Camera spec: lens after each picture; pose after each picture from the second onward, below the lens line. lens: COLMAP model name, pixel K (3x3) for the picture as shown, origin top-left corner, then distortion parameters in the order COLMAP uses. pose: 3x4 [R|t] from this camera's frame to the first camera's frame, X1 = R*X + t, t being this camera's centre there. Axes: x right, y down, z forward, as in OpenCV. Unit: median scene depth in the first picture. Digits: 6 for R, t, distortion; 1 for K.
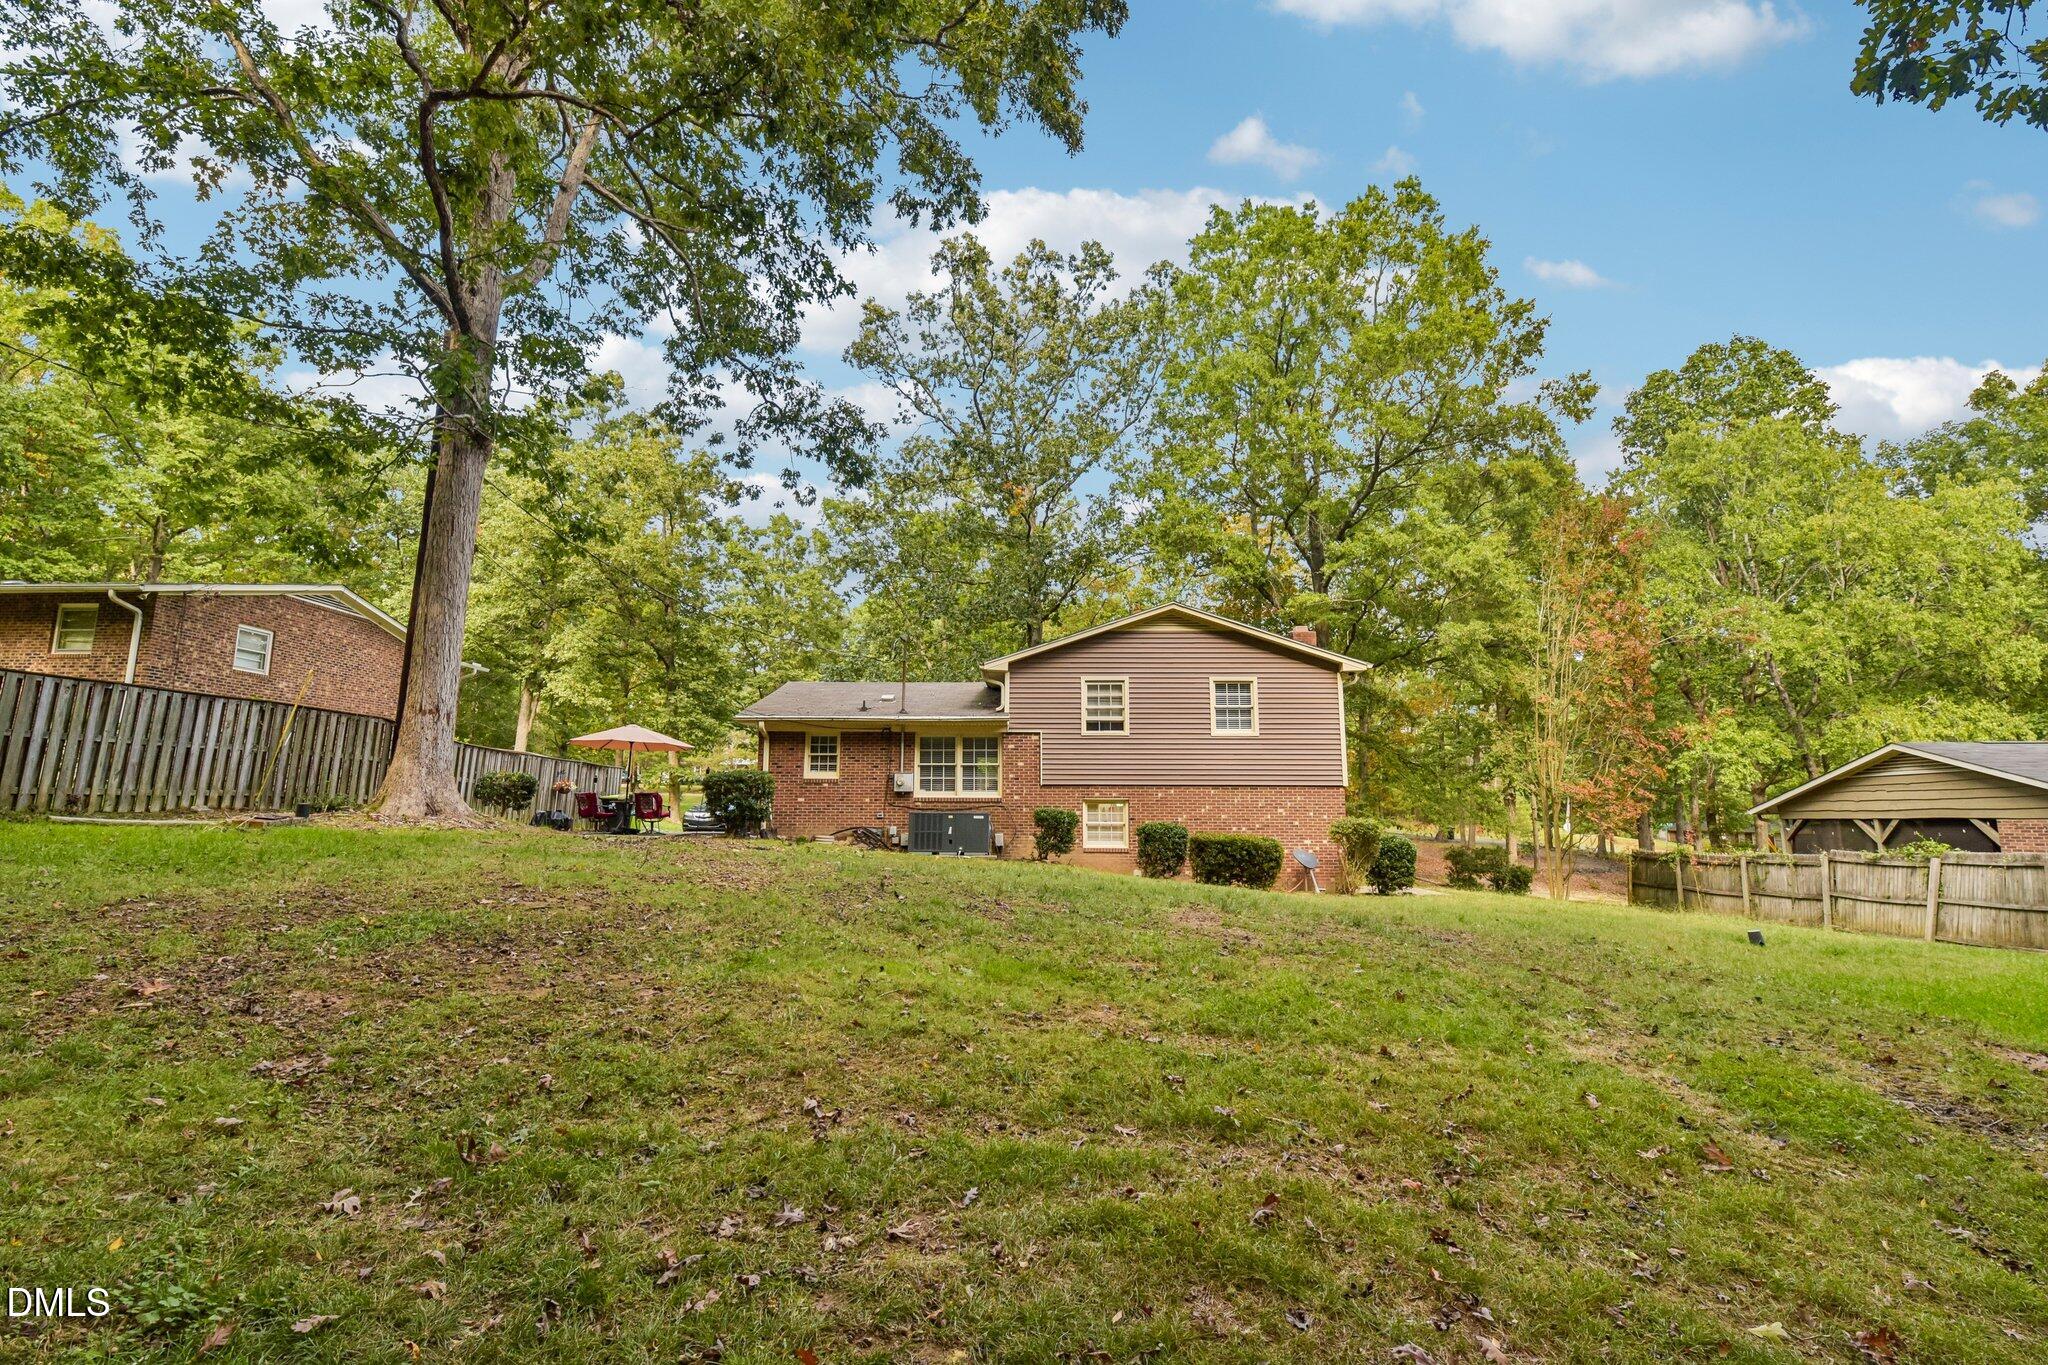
lens RADIAL K [[889.0, 0, 1027.1], [0, 889.0, 657.7], [0, 0, 1]] dist [-0.000510, -0.000001]
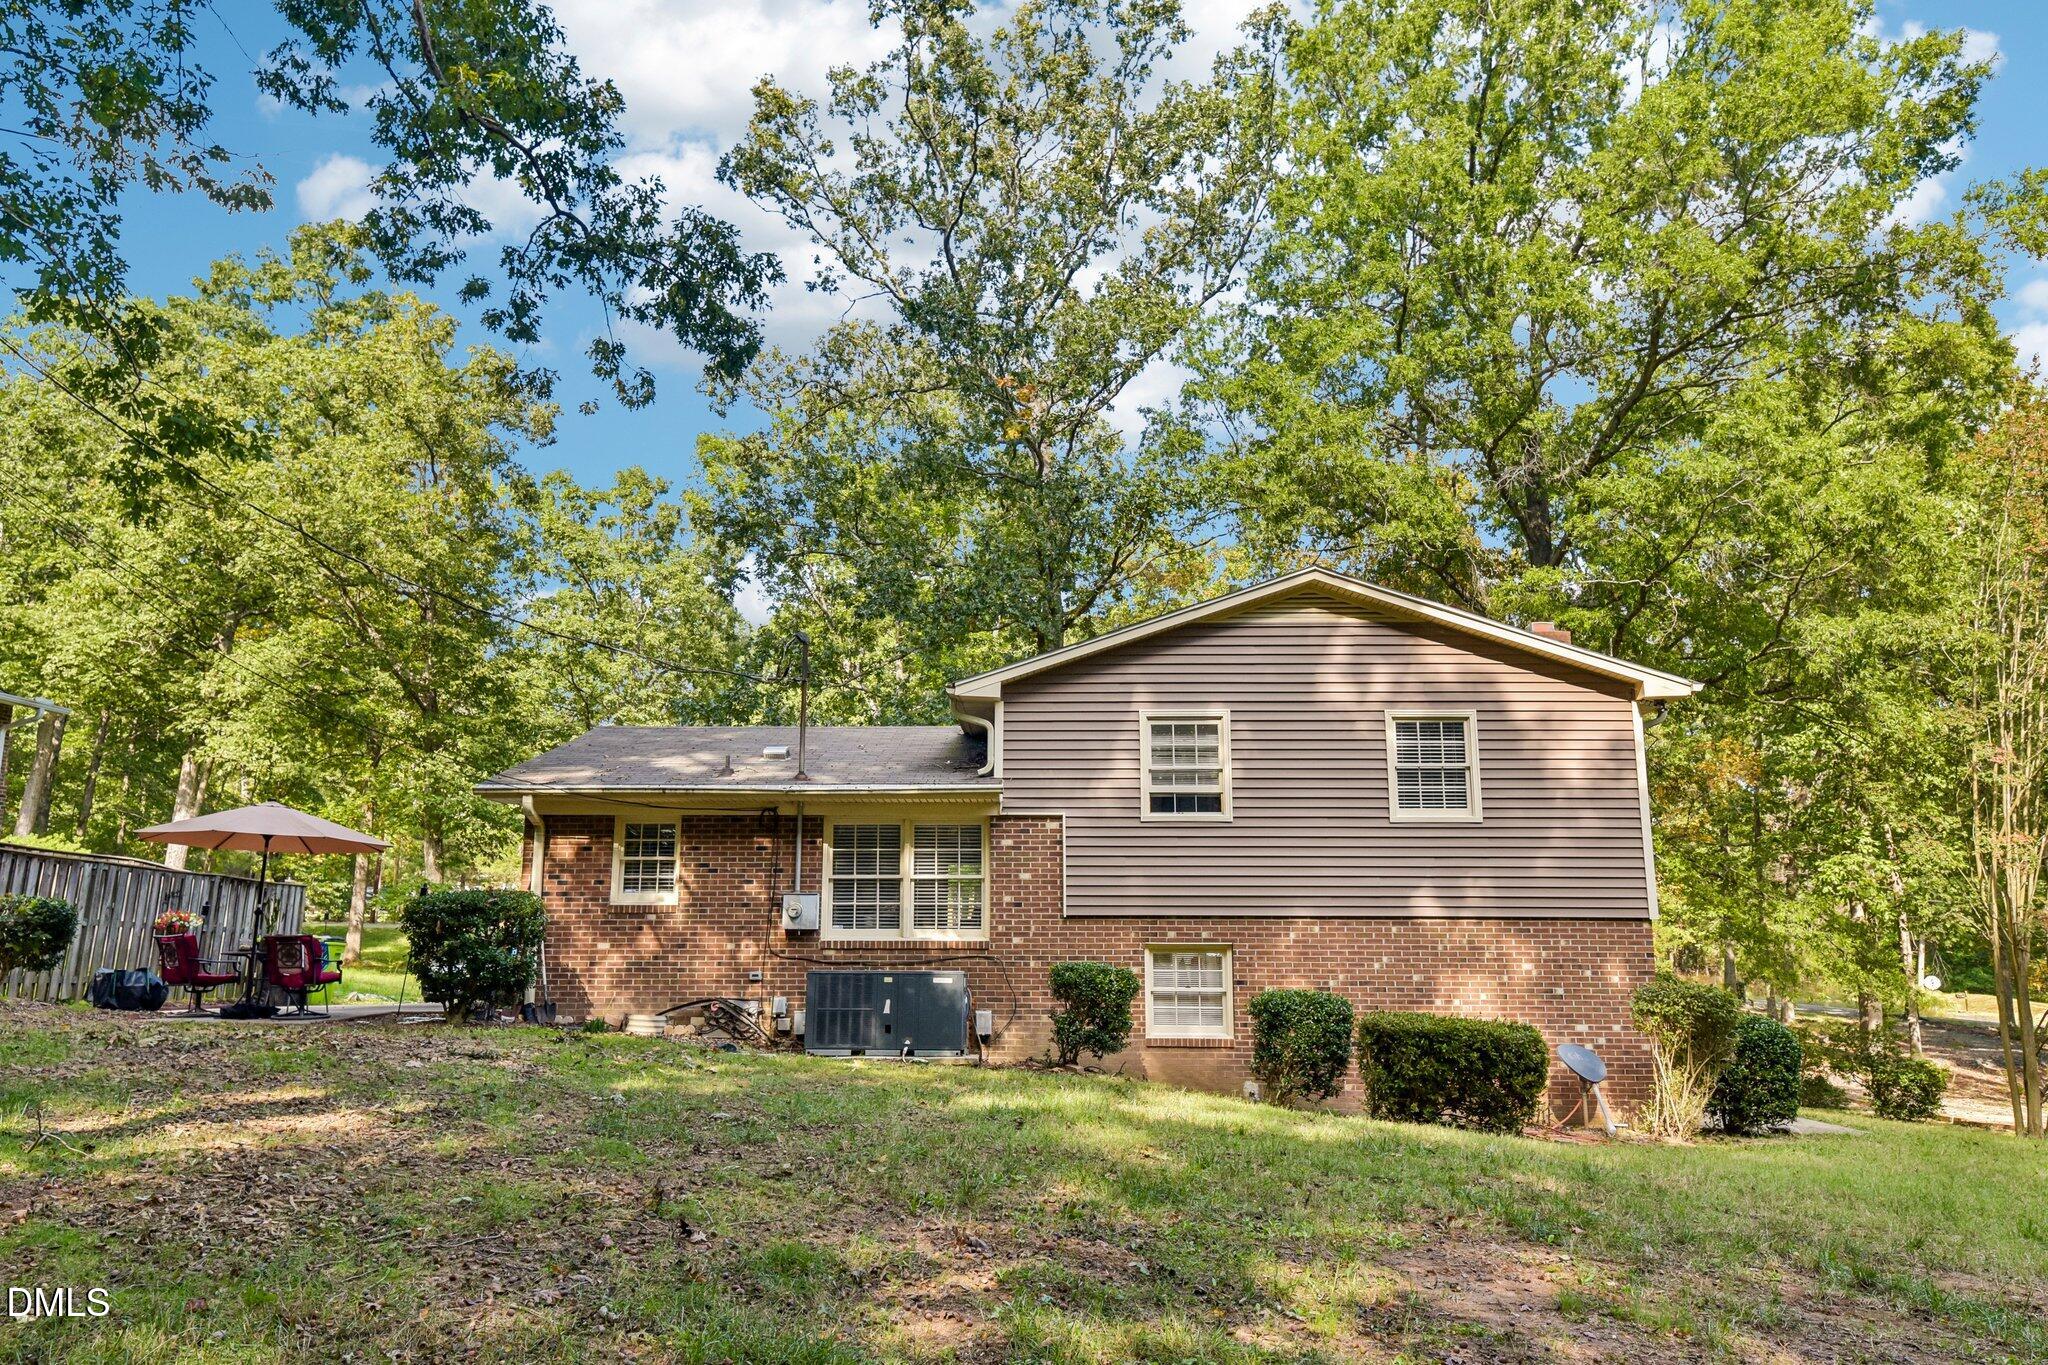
lens RADIAL K [[1382.8, 0, 1024.0], [0, 1382.8, 682.5], [0, 0, 1]] dist [0.005511, 0.059723]
pose [[0.999950, -0.002582, -0.009690, 0.000196], [0.002380, 0.999781, -0.020789, 0.018332], [0.009742, 0.020765, 0.999737, 0.149439]]
